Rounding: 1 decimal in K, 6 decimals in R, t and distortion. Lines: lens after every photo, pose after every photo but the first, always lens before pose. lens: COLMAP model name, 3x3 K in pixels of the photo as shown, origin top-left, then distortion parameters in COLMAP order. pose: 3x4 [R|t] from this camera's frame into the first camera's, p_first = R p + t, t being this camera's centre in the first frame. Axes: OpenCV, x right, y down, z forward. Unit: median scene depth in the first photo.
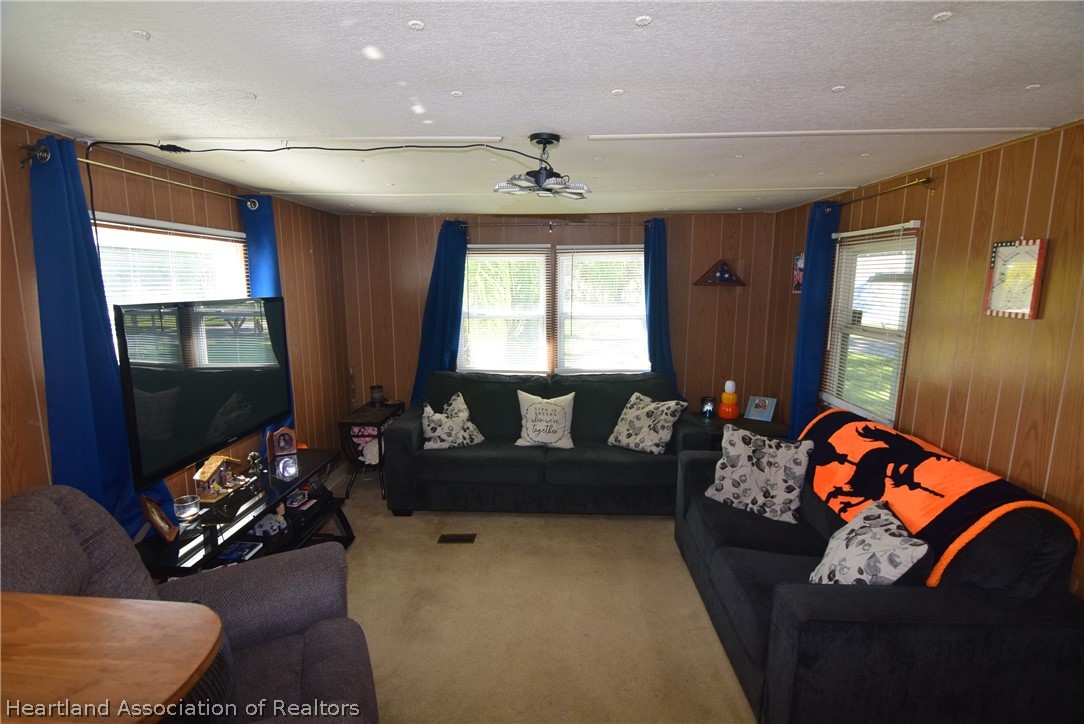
lens RADIAL K [[532.9, 0, 540.7], [0, 532.9, 367.0], [0, 0, 1]] dist [-0.001365, -0.001228]
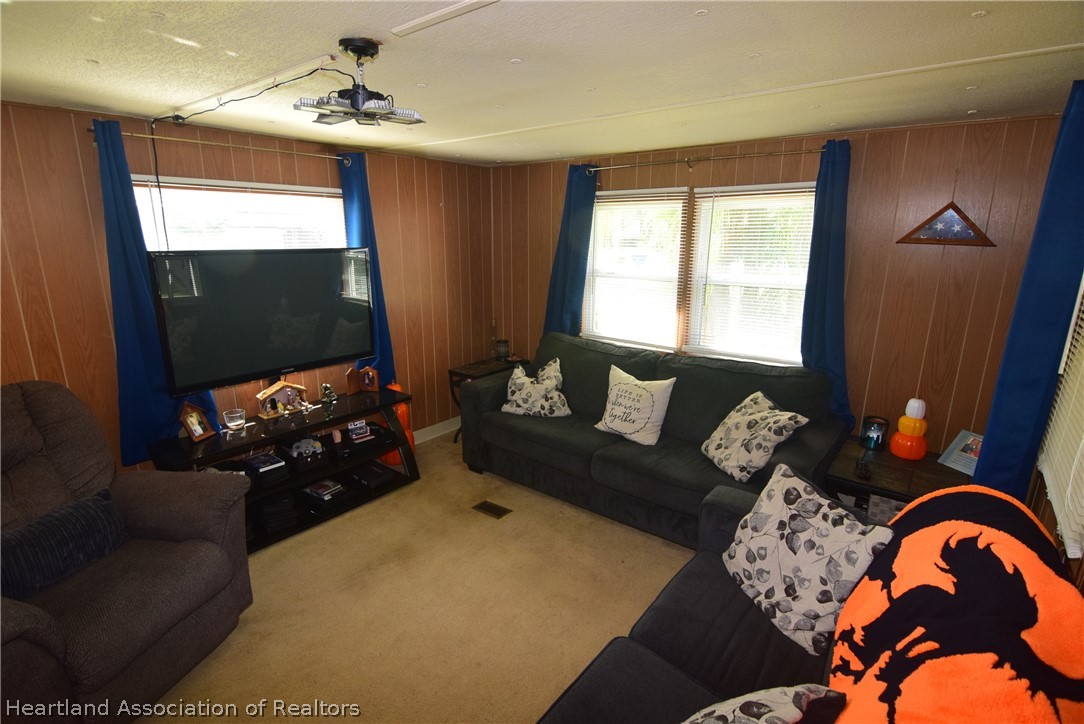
lens RADIAL K [[532.9, 0, 540.7], [0, 532.9, 367.0], [0, 0, 1]] dist [-0.001365, -0.001228]
pose [[0.808826, 0.147477, -0.569254, 0.374895], [-0.099818, 0.988425, 0.114245, -0.041717], [0.579514, -0.035583, 0.814185, 0.257074]]
